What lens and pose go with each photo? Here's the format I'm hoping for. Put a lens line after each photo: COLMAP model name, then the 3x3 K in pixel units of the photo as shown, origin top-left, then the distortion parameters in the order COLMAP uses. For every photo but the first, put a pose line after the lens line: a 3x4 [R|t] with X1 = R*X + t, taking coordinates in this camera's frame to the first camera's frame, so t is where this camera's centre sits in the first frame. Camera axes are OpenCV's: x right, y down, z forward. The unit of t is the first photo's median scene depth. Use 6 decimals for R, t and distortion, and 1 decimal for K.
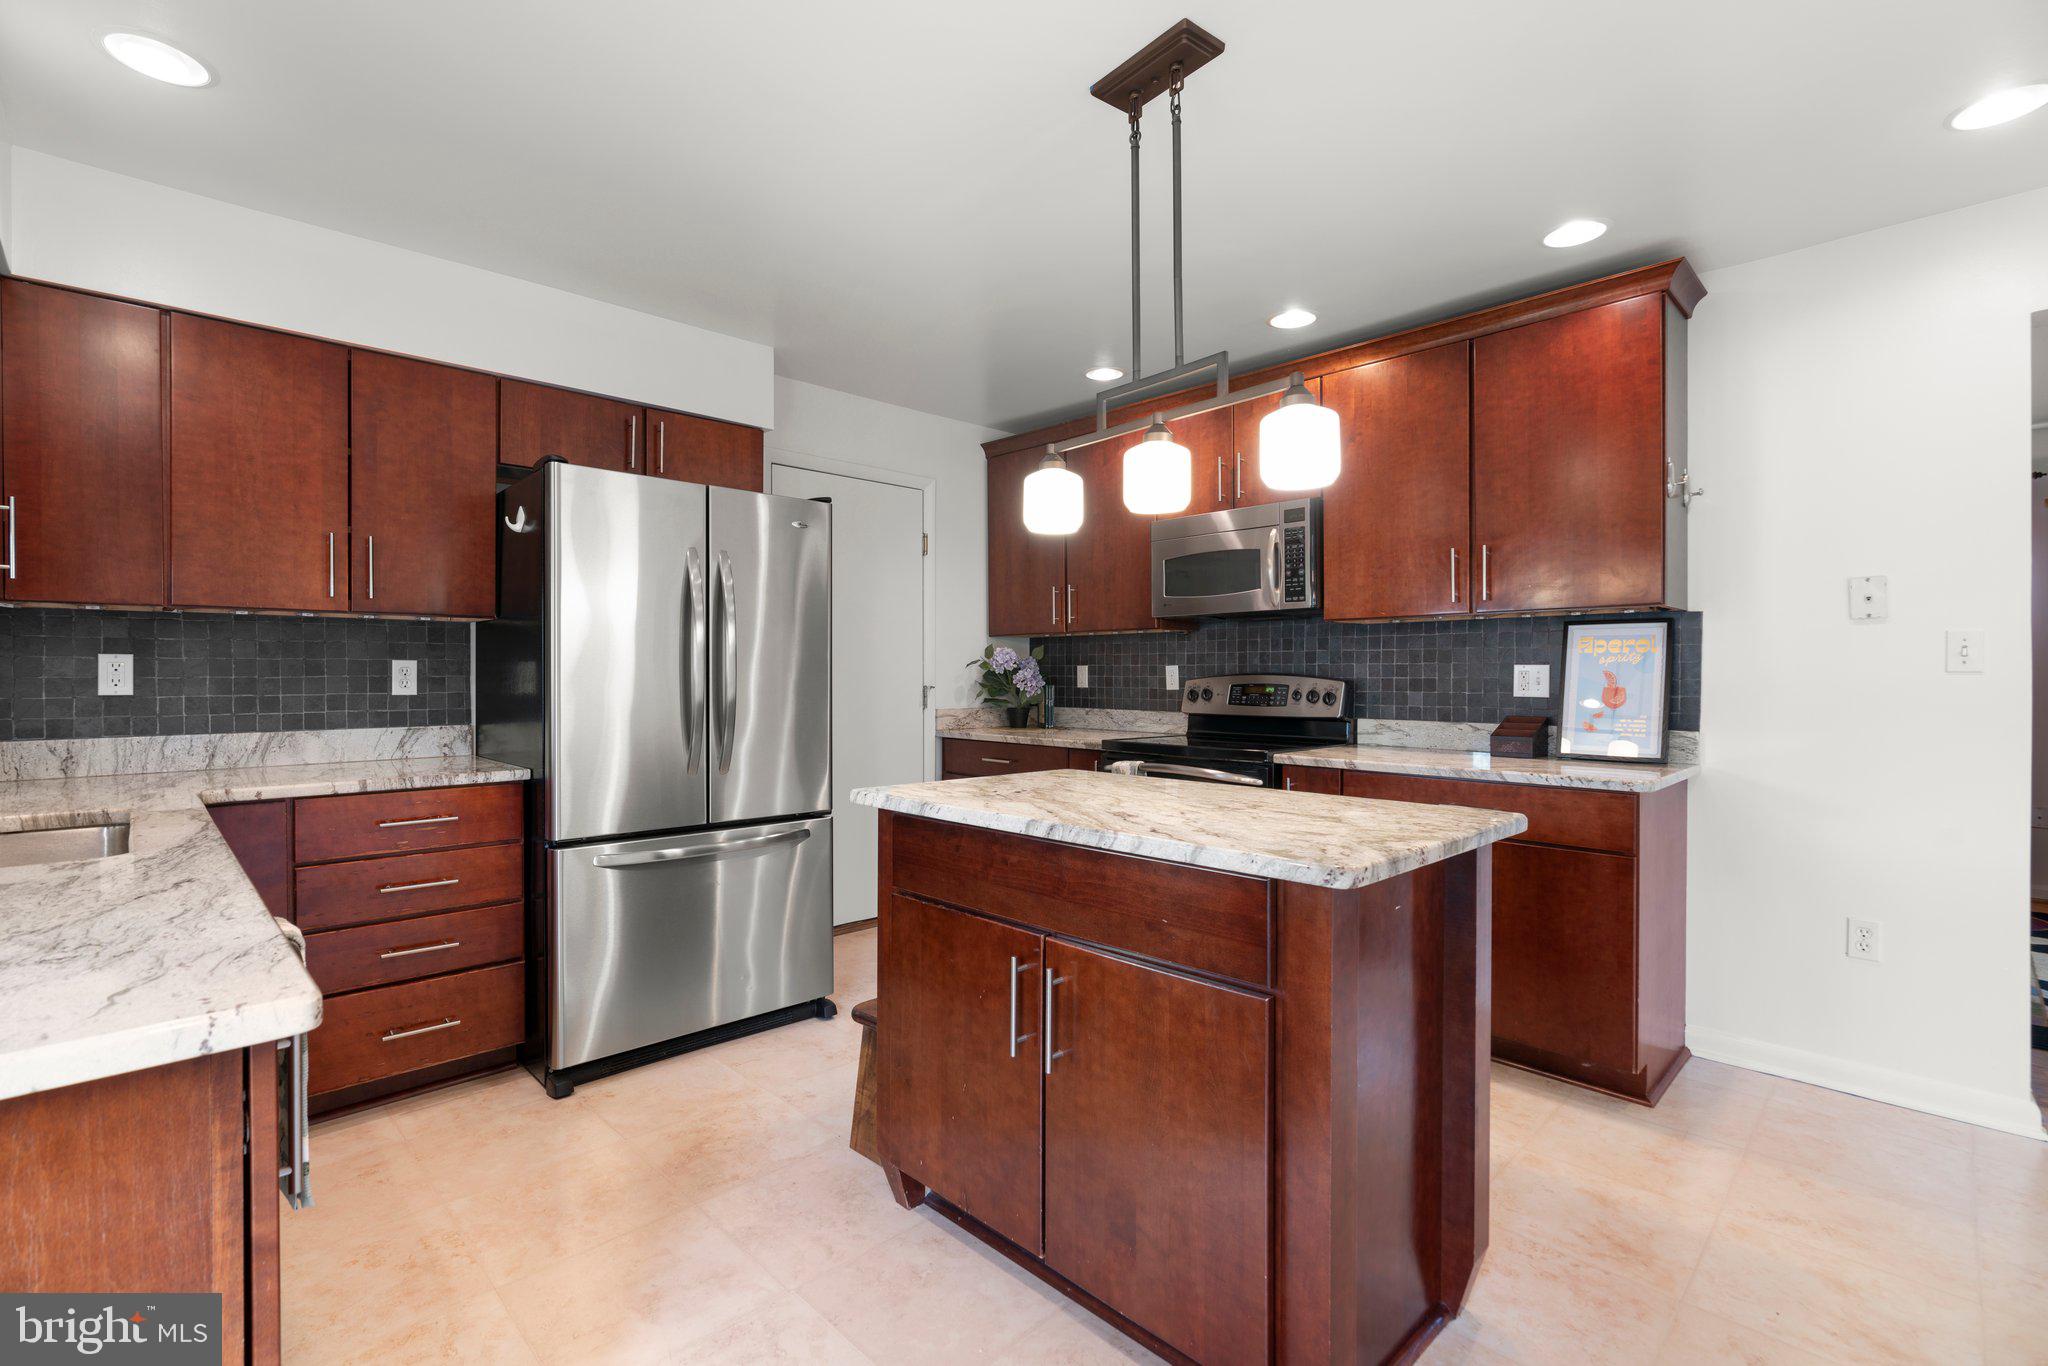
lens RADIAL K [[931.6, 0, 1018.0], [0, 931.6, 691.2], [0, 0, 1]] dist [-0.002371, -0.000310]
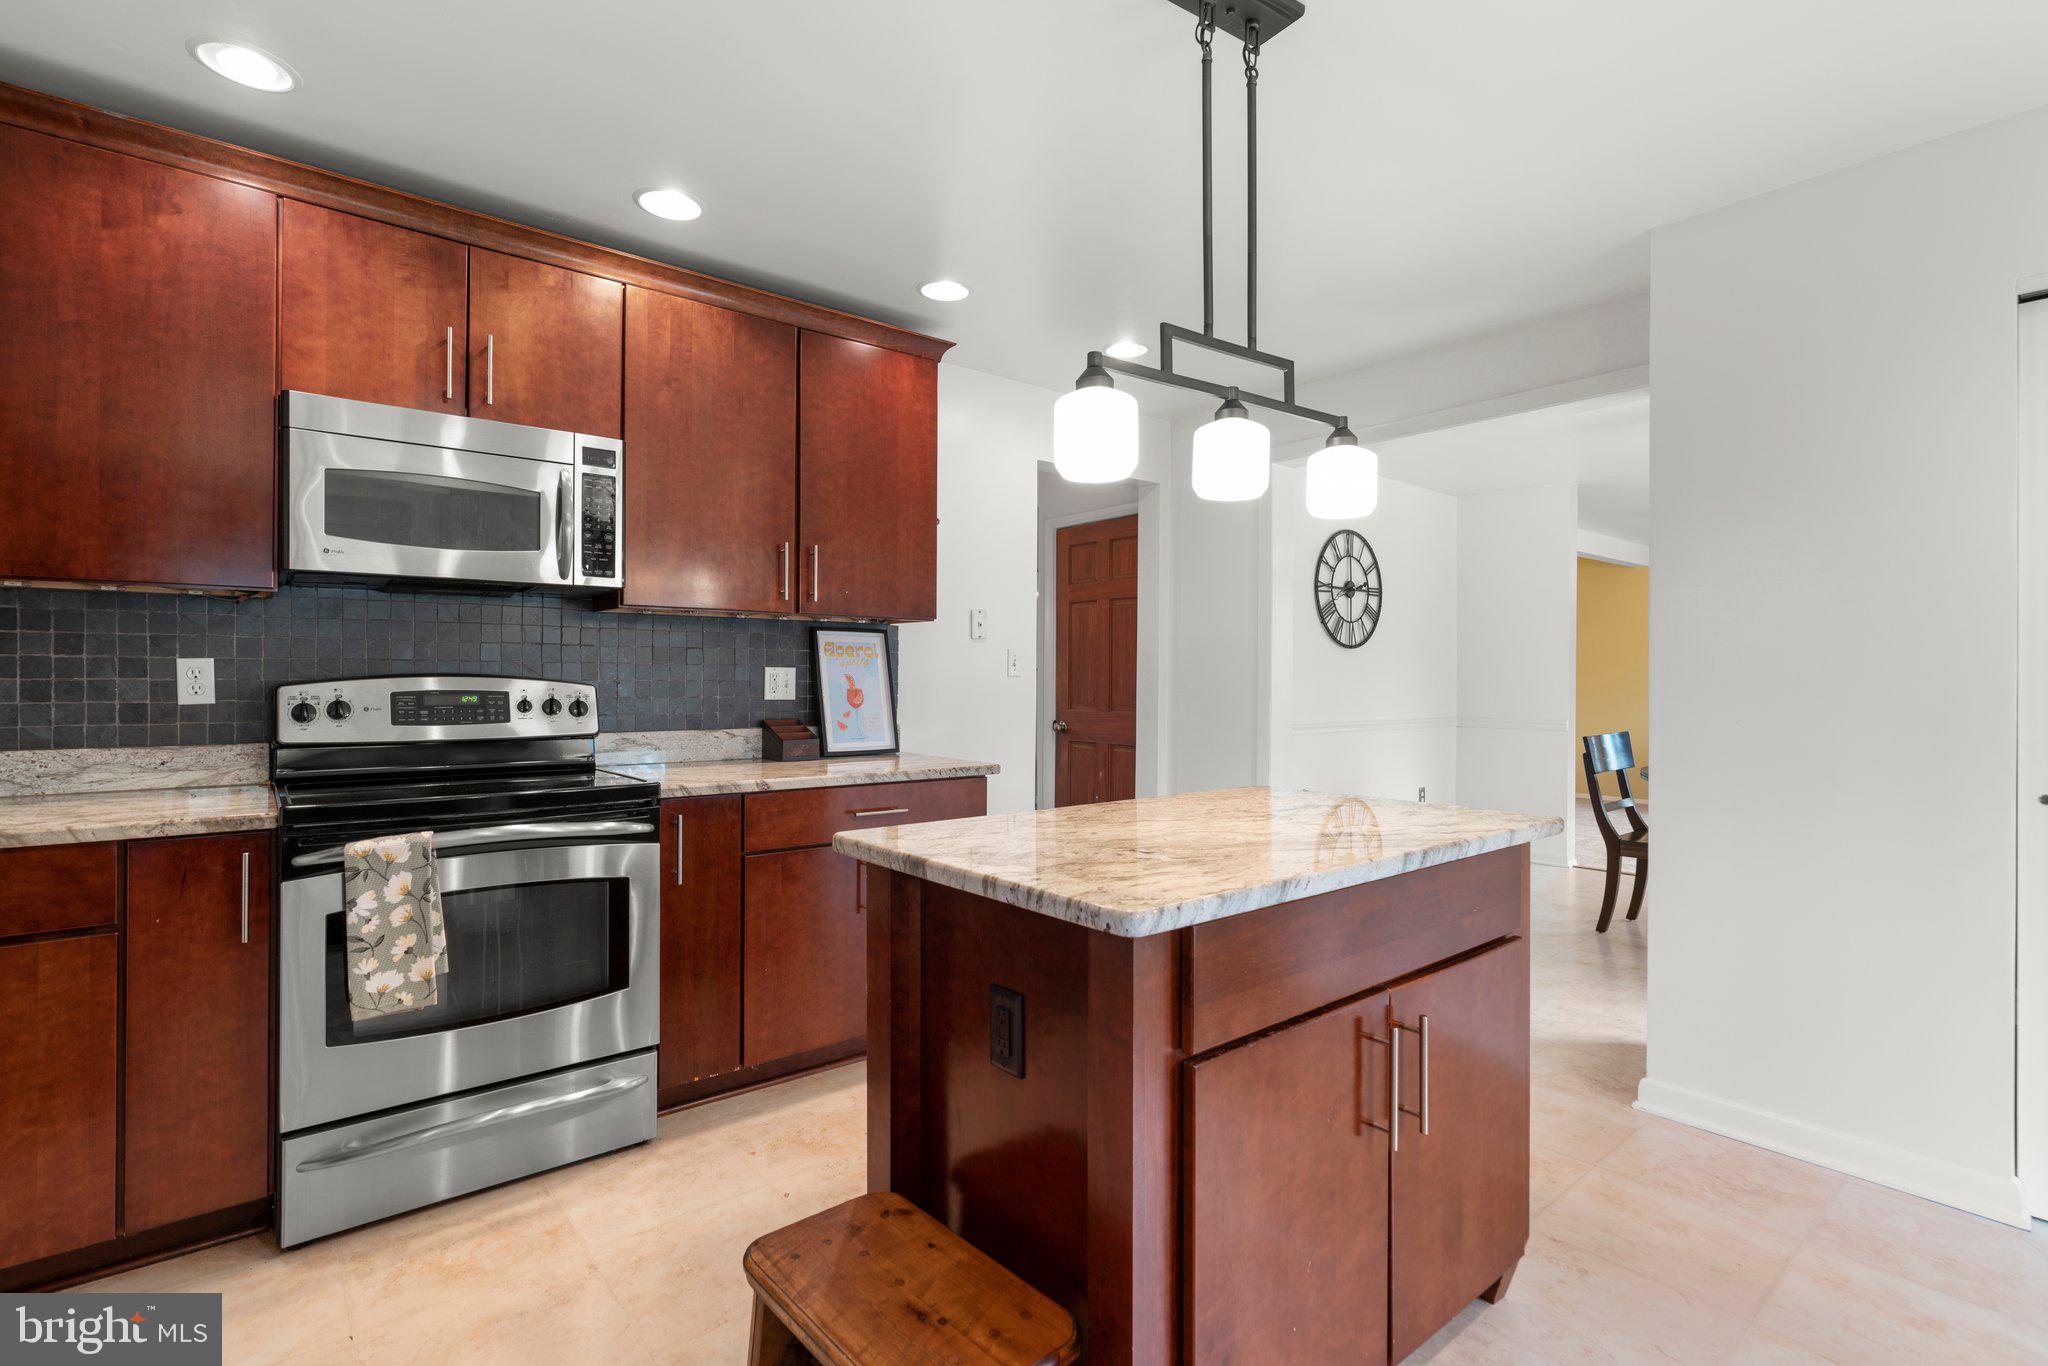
lens RADIAL K [[954.7, 0, 1024.0], [0, 954.7, 683.0], [0, 0, 1]] dist [-0.002793, -0.000255]
pose [[0.076413, -0.006585, 0.997055, -0.423115], [0.013396, 0.999895, 0.005577, -0.012922], [-0.996986, 0.012930, 0.076493, 0.618406]]
